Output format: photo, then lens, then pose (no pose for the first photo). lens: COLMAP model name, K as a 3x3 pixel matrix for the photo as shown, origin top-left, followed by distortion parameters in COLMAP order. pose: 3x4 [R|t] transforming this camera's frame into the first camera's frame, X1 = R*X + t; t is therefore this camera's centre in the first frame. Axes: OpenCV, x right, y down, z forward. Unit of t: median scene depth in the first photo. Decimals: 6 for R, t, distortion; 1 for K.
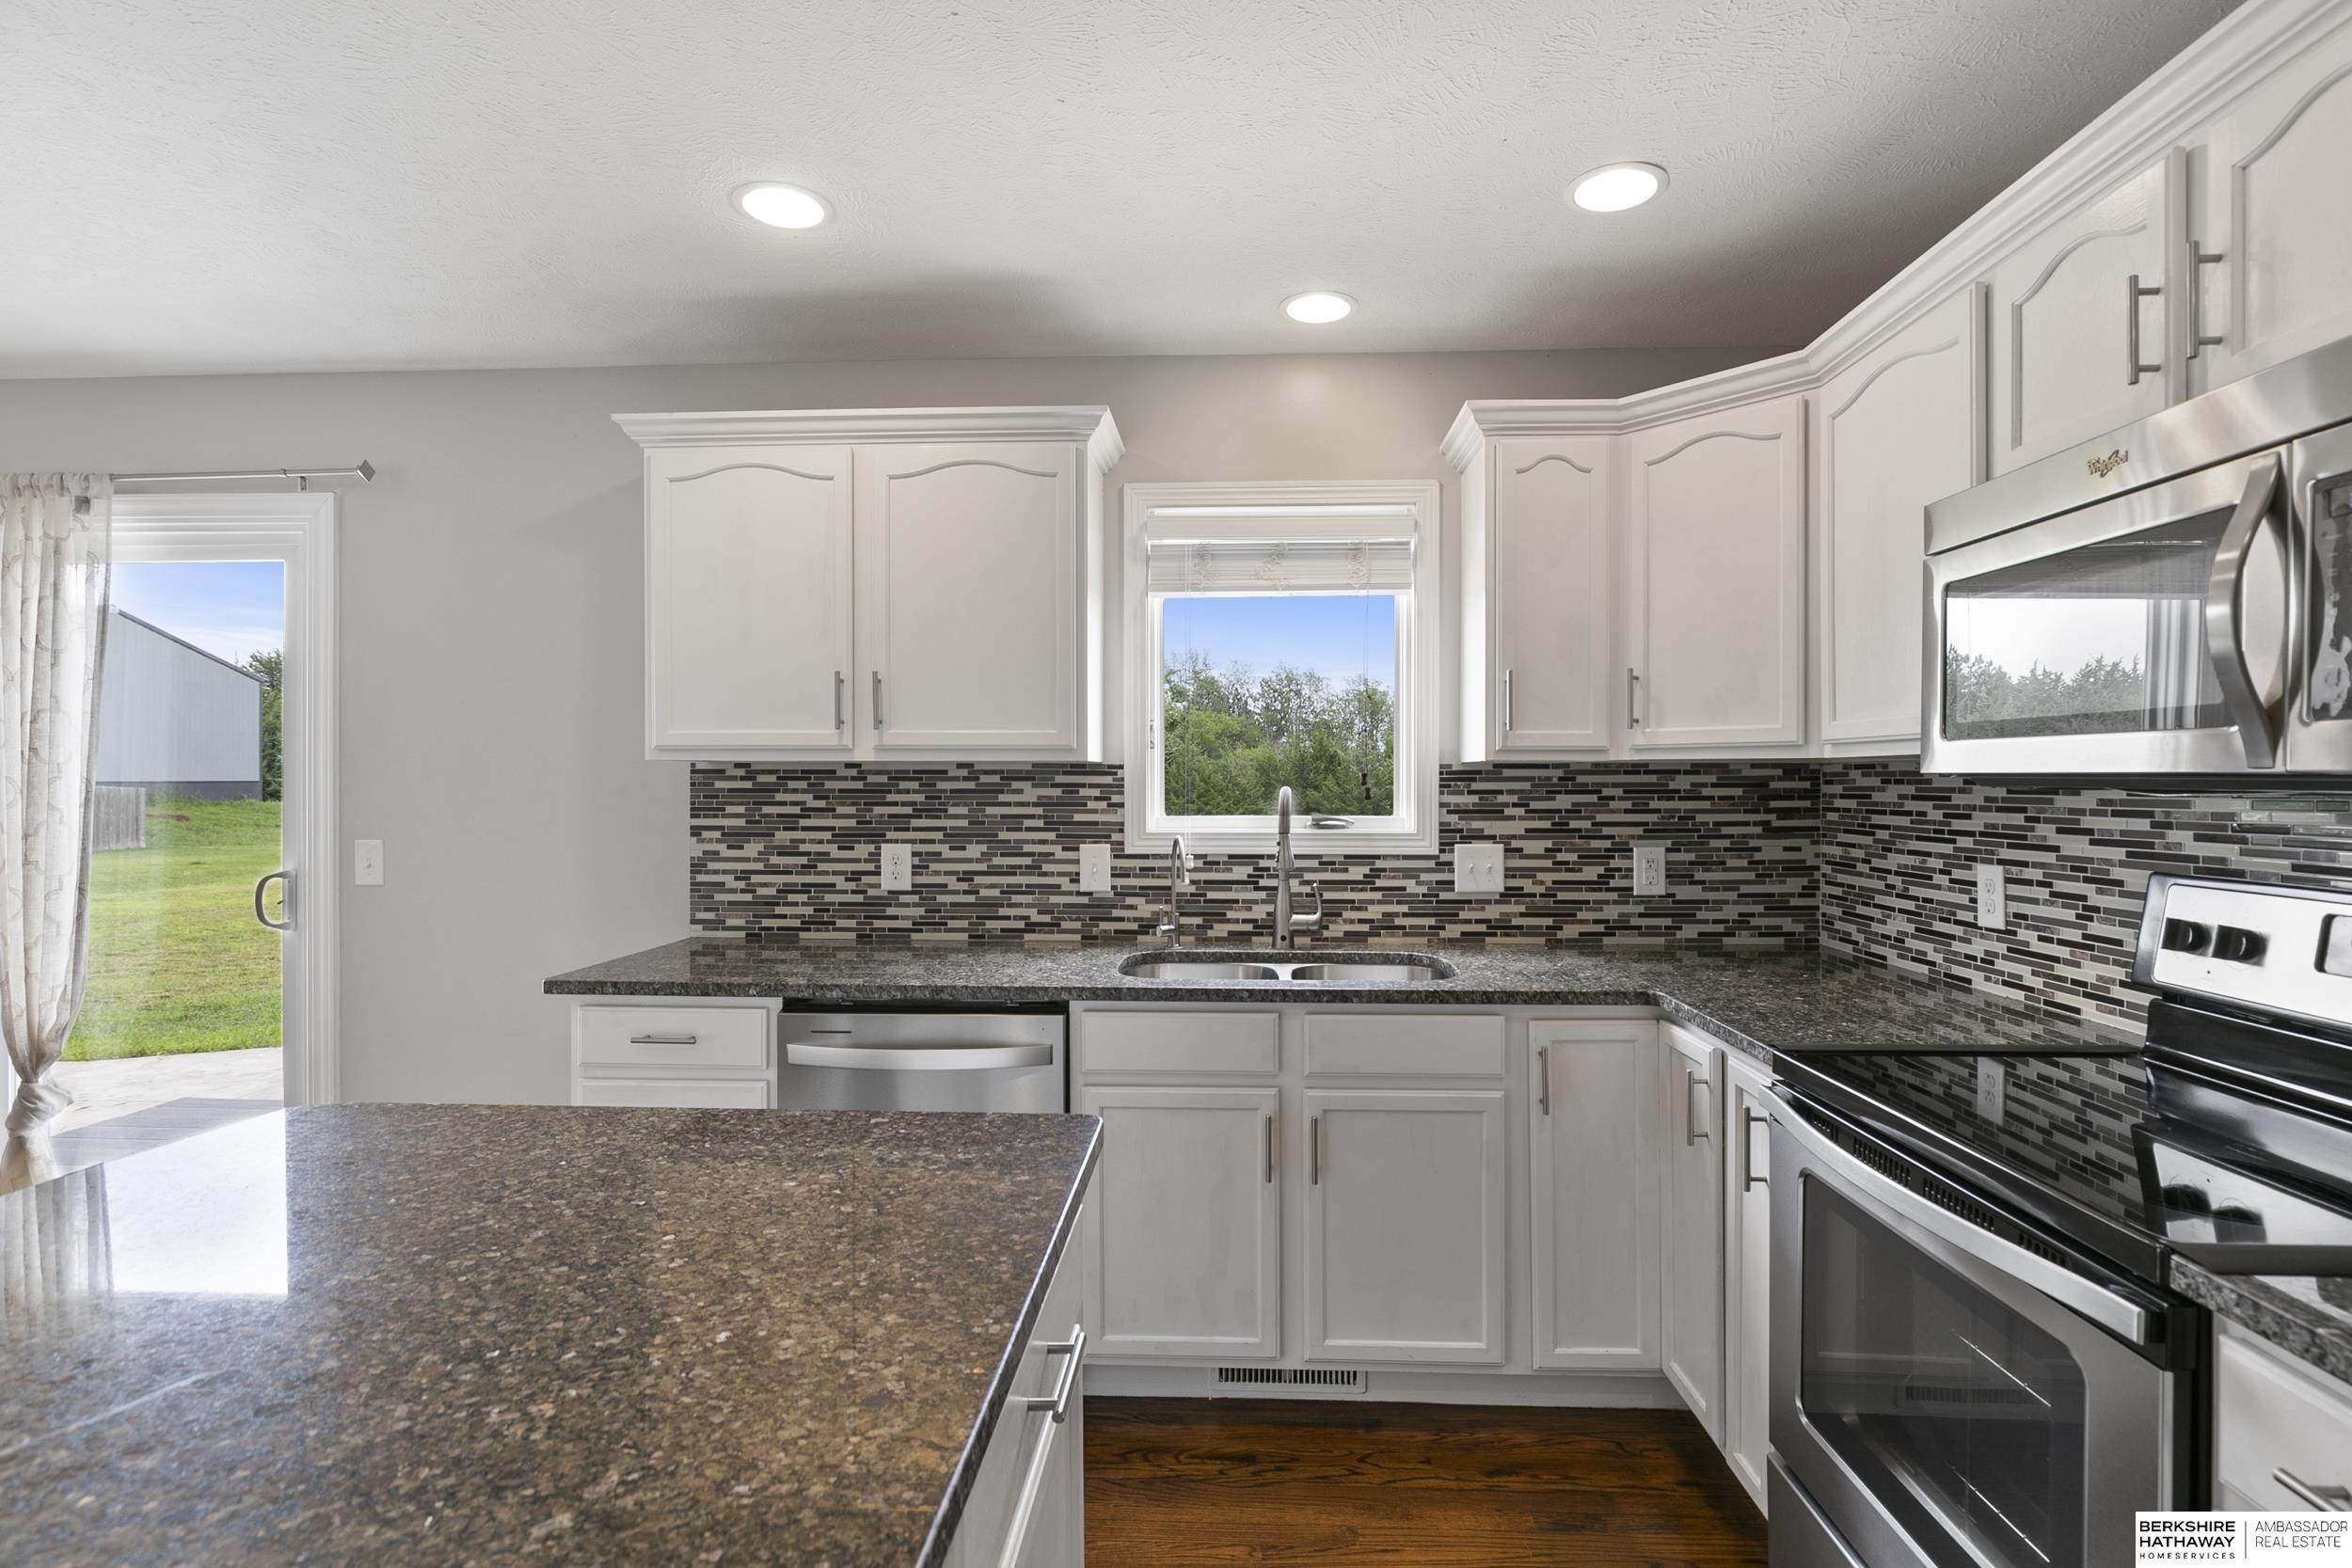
lens RADIAL K [[1130.3, 0, 1191.7], [0, 1130.3, 785.3], [0, 0, 1]] dist [0.000557, -0.000130]
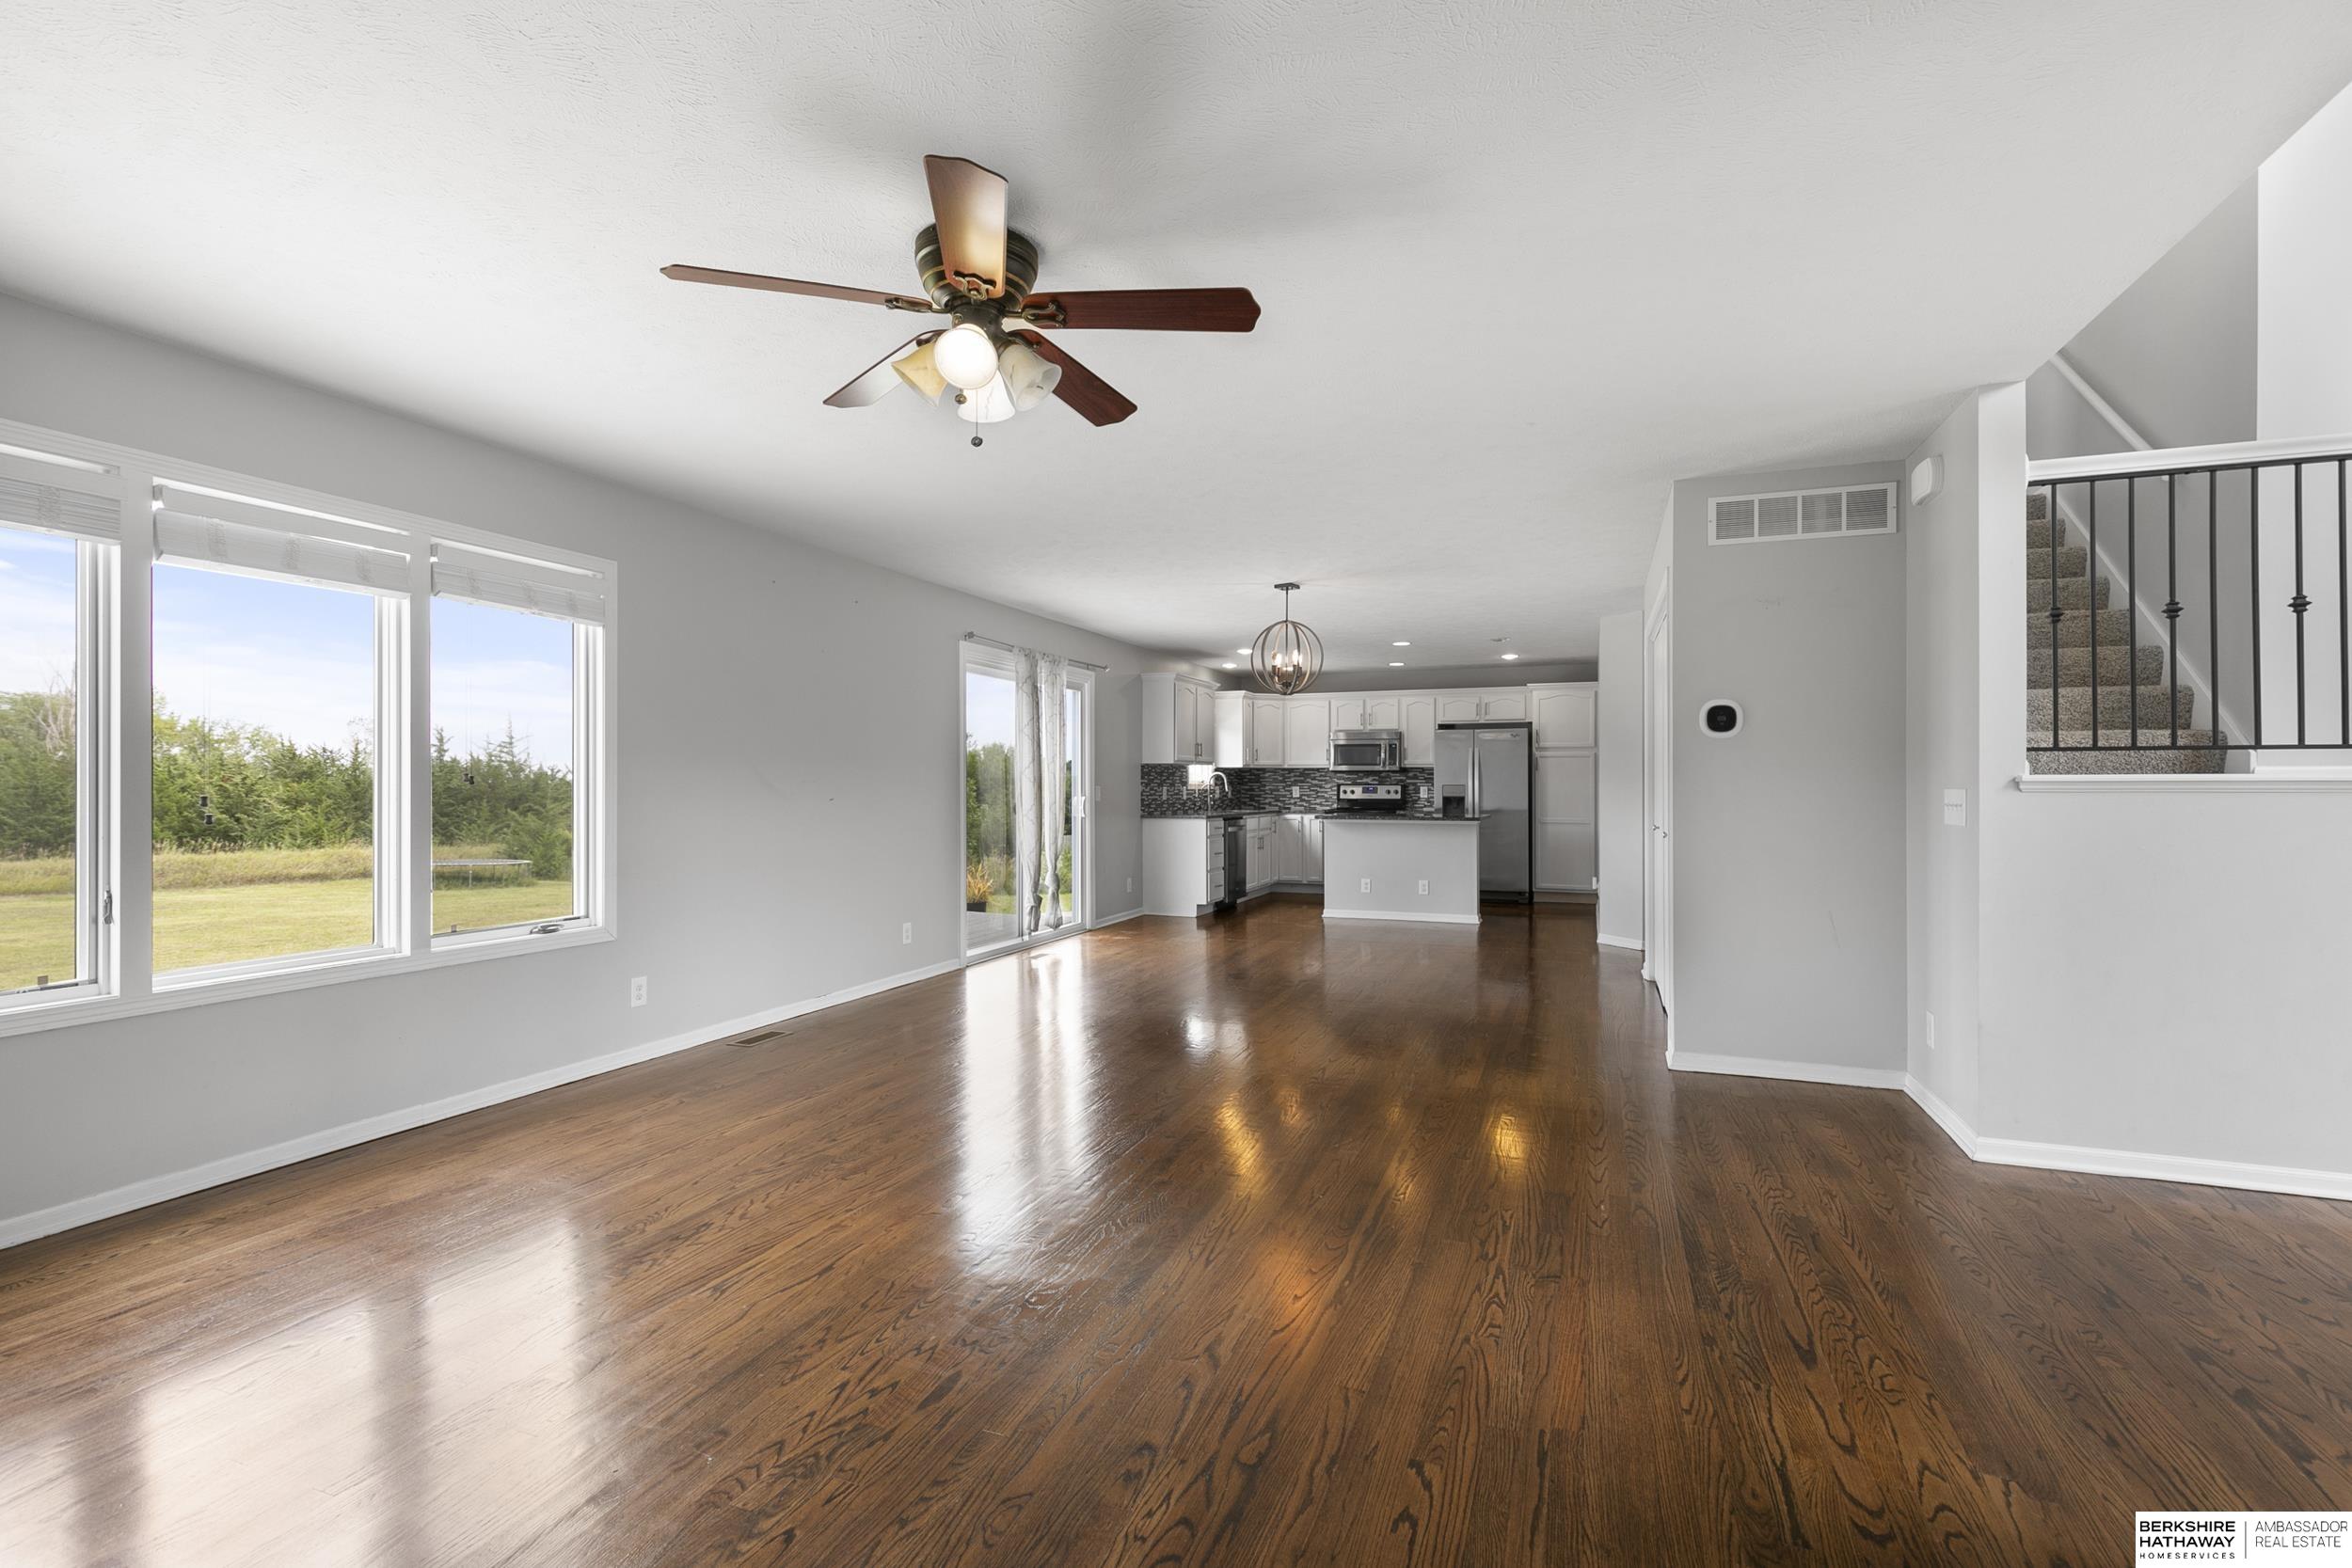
lens RADIAL K [[1052.4, 0, 1189.7], [0, 1052.4, 782.7], [0, 0, 1]] dist [0.009658, -0.000140]
pose [[0.314255, 0.001832, 0.949337, -3.552245], [0.006471, 0.999971, -0.004072, 0.053257], [-0.949317, 0.007423, 0.314234, -0.140571]]
